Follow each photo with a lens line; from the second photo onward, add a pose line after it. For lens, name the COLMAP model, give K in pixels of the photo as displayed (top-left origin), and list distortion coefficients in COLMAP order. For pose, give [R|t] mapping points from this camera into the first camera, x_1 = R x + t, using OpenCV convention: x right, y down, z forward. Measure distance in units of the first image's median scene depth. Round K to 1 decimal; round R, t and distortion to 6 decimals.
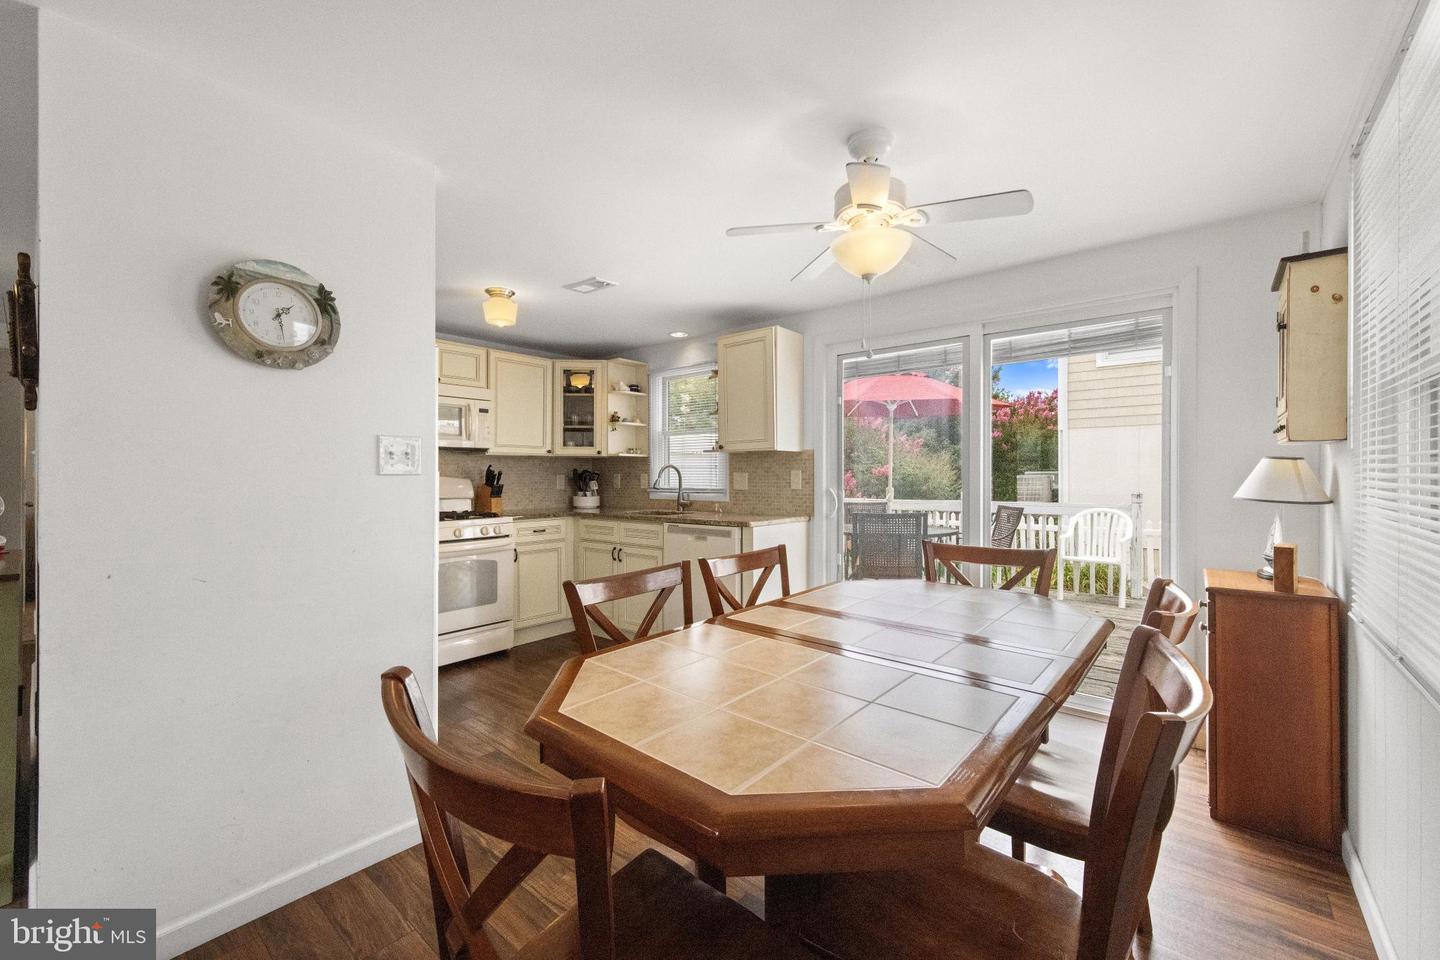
lens RADIAL K [[562.1, 0, 723.2], [0, 562.1, 475.5], [0, 0, 1]] dist [0.000549, -0.000001]
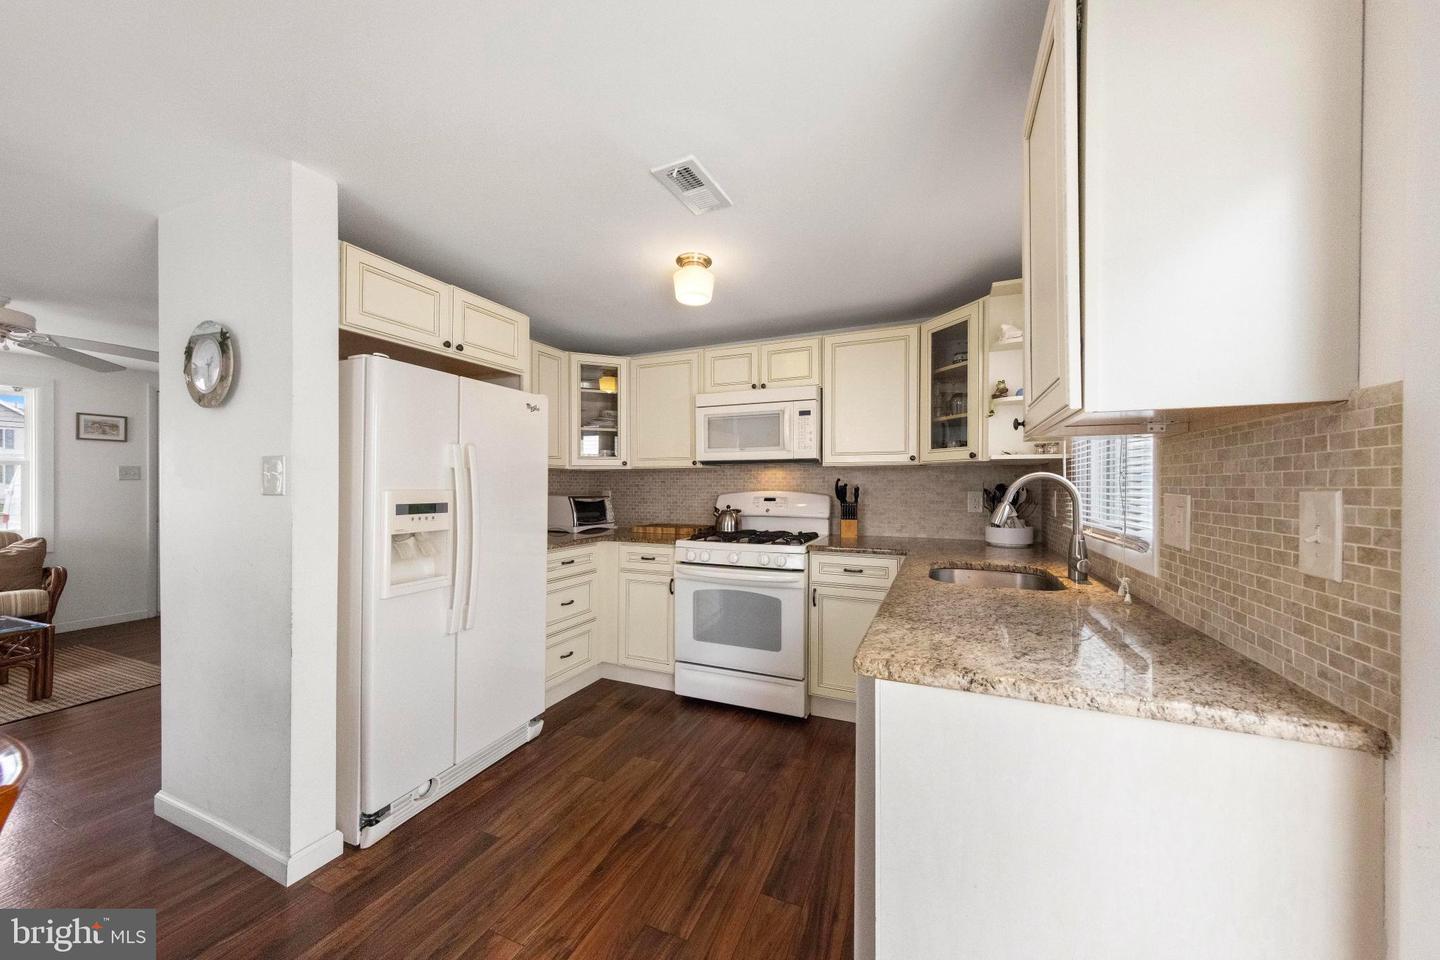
lens RADIAL K [[494.4, 0, 732.3], [0, 494.4, 483.3], [0, 0, 1]] dist [0.007032, -0.000415]
pose [[0.298725, -0.001601, -0.954338, 0.216907], [-0.004401, 0.999986, -0.003055, -0.009076], [0.954329, 0.005112, 0.298714, 0.639290]]
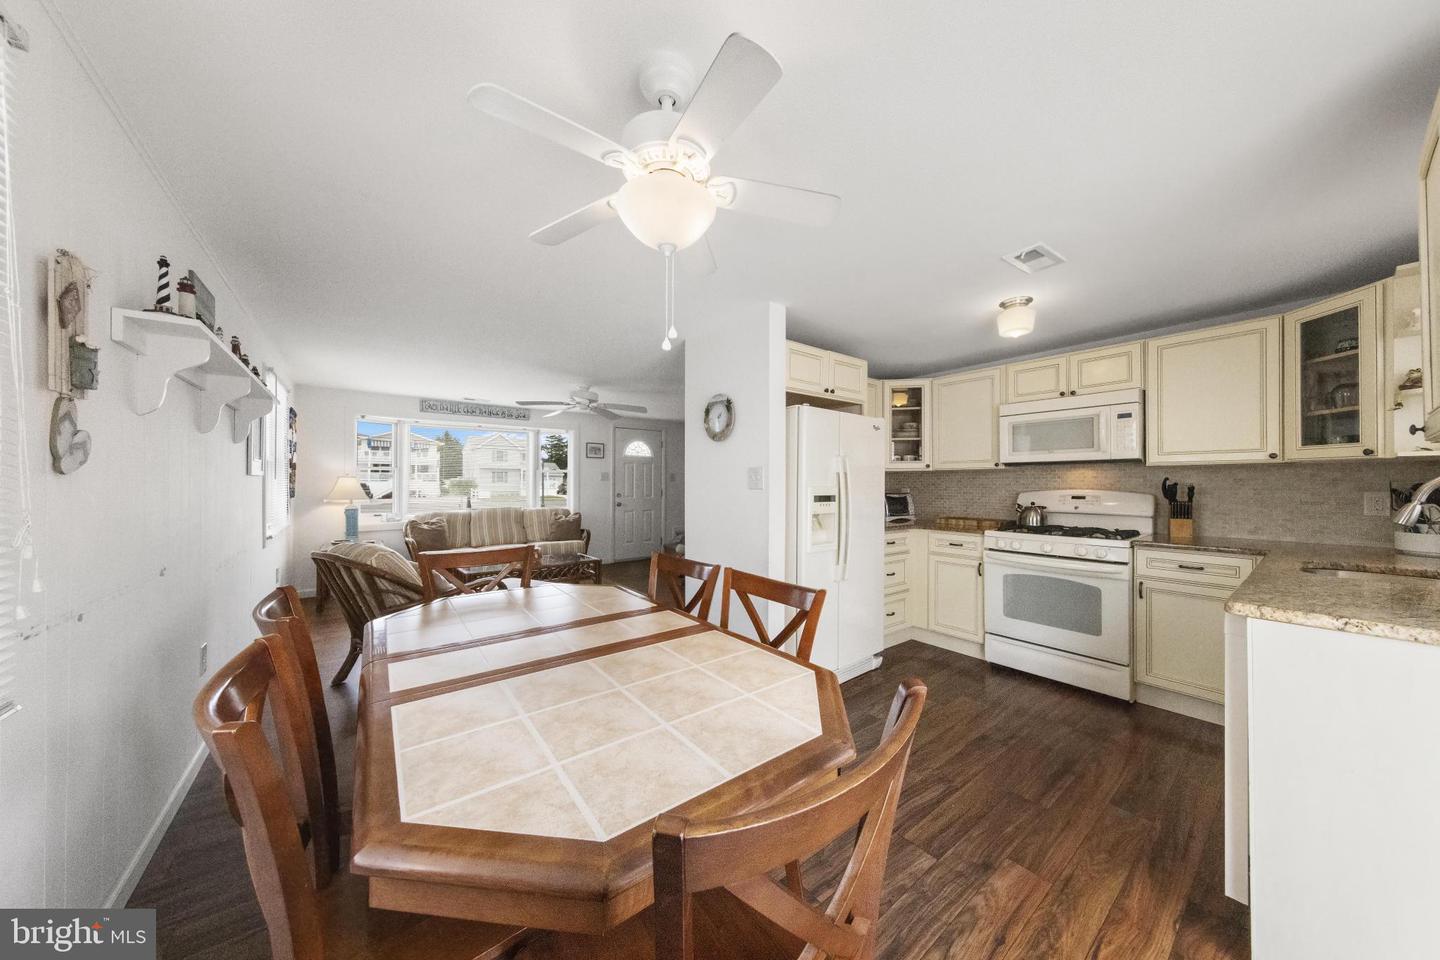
lens RADIAL K [[465.0, 0, 728.0], [0, 465.0, 477.8], [0, 0, 1]] dist [0.004417, -0.000629]
pose [[-0.200995, -0.011246, -0.979528, 0.374370], [-0.004917, 0.999933, -0.010472, -0.008278], [0.979580, 0.002712, -0.201037, 0.510700]]
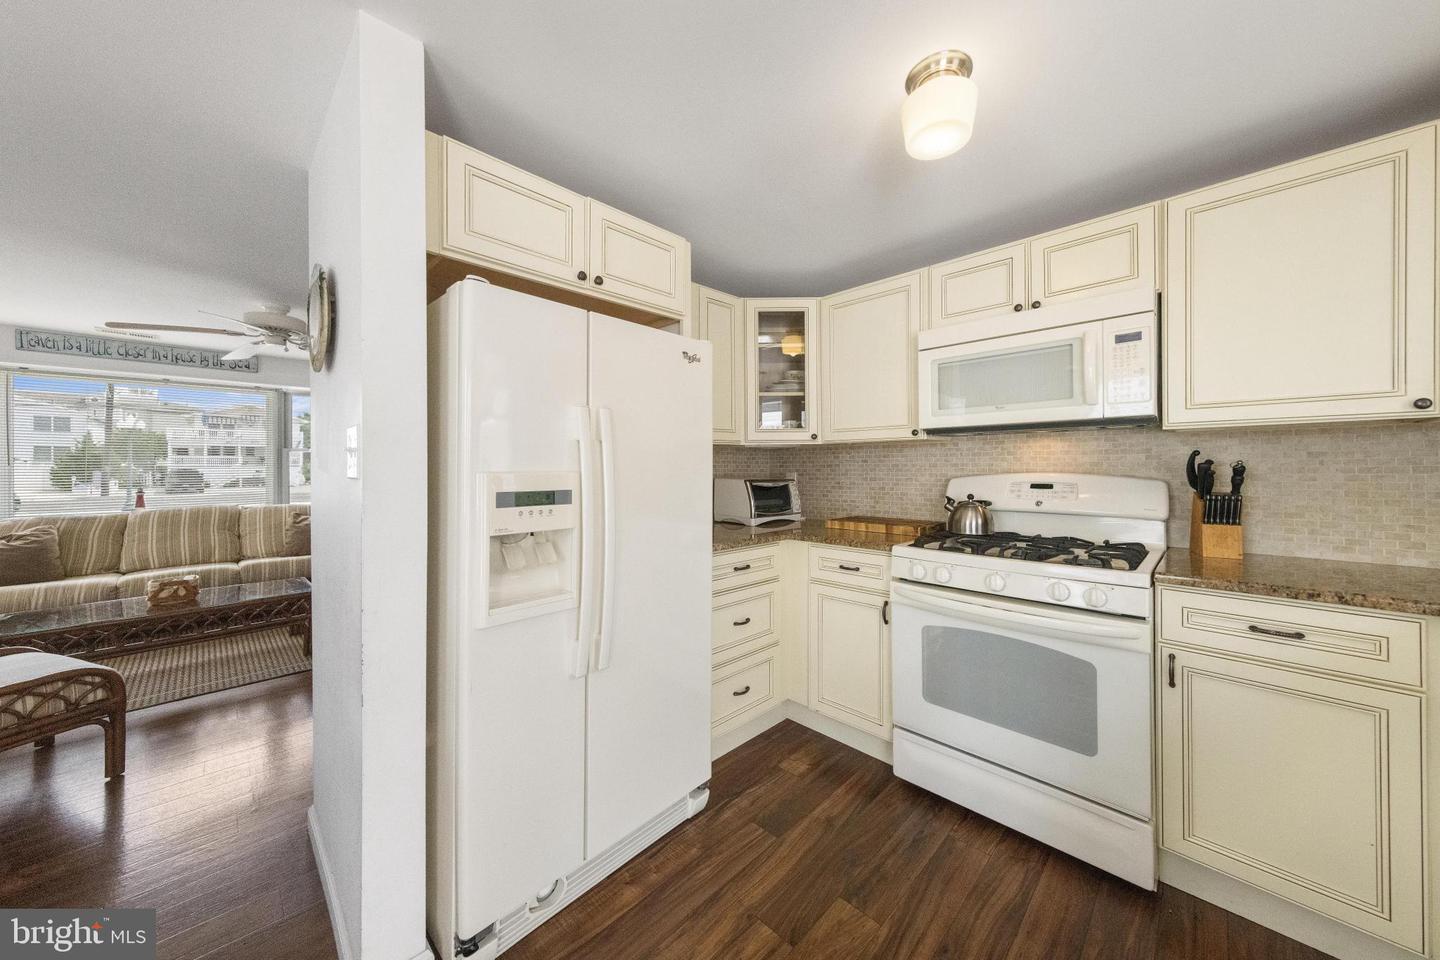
lens RADIAL K [[494.4, 0, 721.9], [0, 494.4, 463.6], [0, 0, 1]] dist [0.007032, -0.000415]
pose [[-0.082176, -0.004689, -0.996607, 0.017340], [0.001089, 0.999988, -0.004795, -0.006787], [0.996617, -0.001479, -0.082170, 0.648521]]
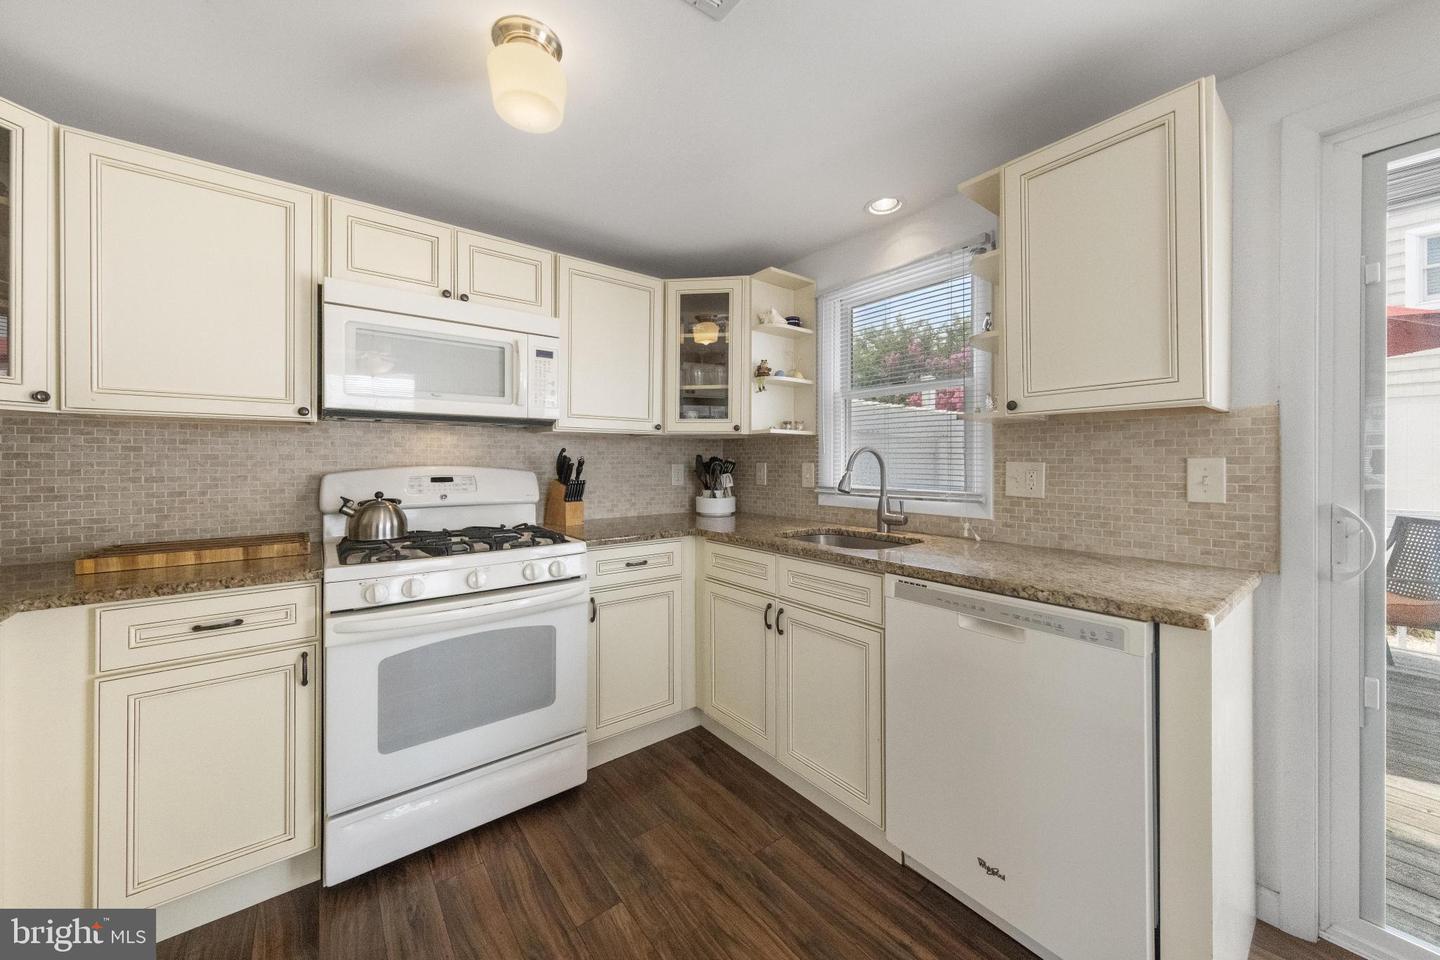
lens RADIAL K [[515.7, 0, 731.6], [0, 515.7, 460.4], [0, 0, 1]] dist [0.001811, -0.000231]
pose [[0.979835, 0.002091, -0.199798, -0.123141], [-0.002965, 0.999987, -0.004071, -0.003887], [0.199787, 0.004581, 0.979829, 0.486166]]
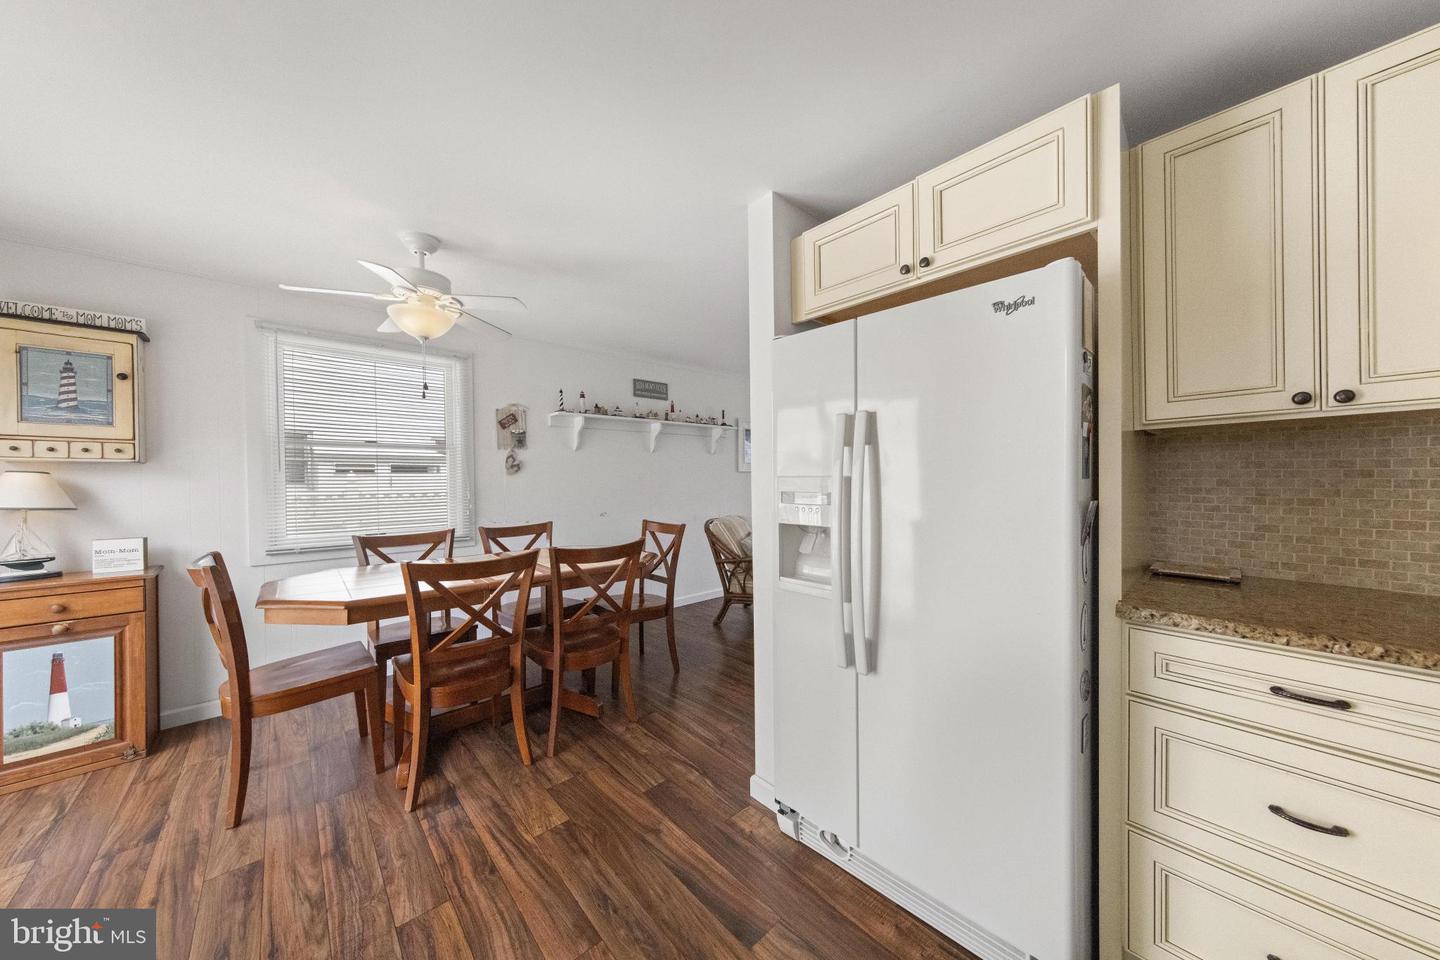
lens RADIAL K [[494.4, 0, 730.7], [0, 494.4, 479.6], [0, 0, 1]] dist [0.007032, -0.000415]
pose [[-0.990485, 0.005809, 0.137500, -0.515207], [0.006245, 0.999977, 0.002742, 0.003788], [-0.137481, 0.003575, -0.990498, 1.086588]]
